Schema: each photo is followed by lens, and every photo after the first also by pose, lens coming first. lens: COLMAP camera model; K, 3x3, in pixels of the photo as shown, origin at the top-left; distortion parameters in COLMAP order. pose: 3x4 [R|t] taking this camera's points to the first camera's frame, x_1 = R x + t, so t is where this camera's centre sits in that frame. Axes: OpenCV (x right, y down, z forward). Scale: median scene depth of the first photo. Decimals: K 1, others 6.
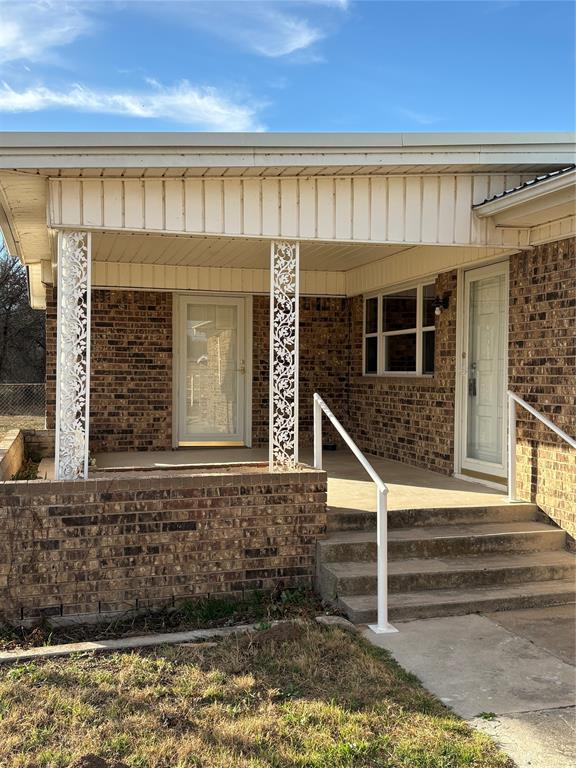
lens RADIAL K [[816.4, 0, 295.3], [0, 816.4, 387.0], [0, 0, 1]] dist [0.041537, 0.000000]
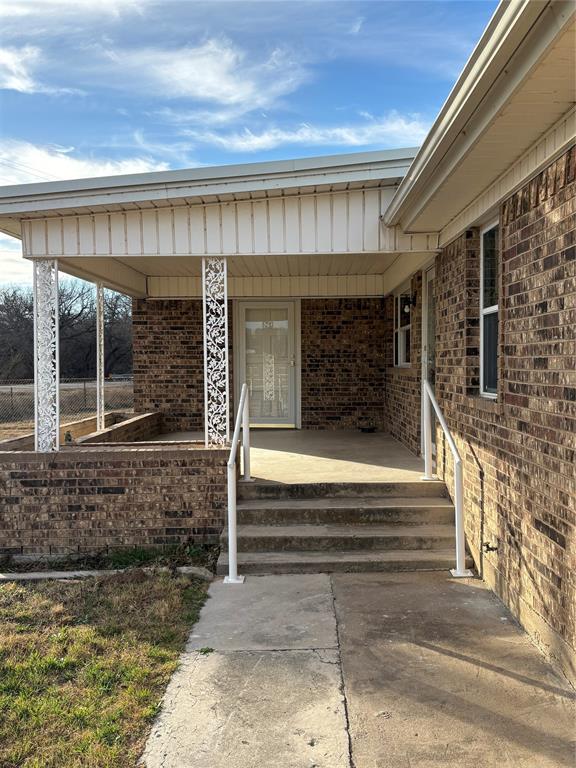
lens RADIAL K [[714.4, 0, 304.2], [0, 714.4, 384.7], [0, 0, 1]] dist [-0.014930, 0.000000]
pose [[0.963798, -0.007336, -0.266533, 0.394352], [0.010418, 0.999894, 0.010154, -0.000260], [0.266430, -0.012563, 0.963772, 0.021573]]
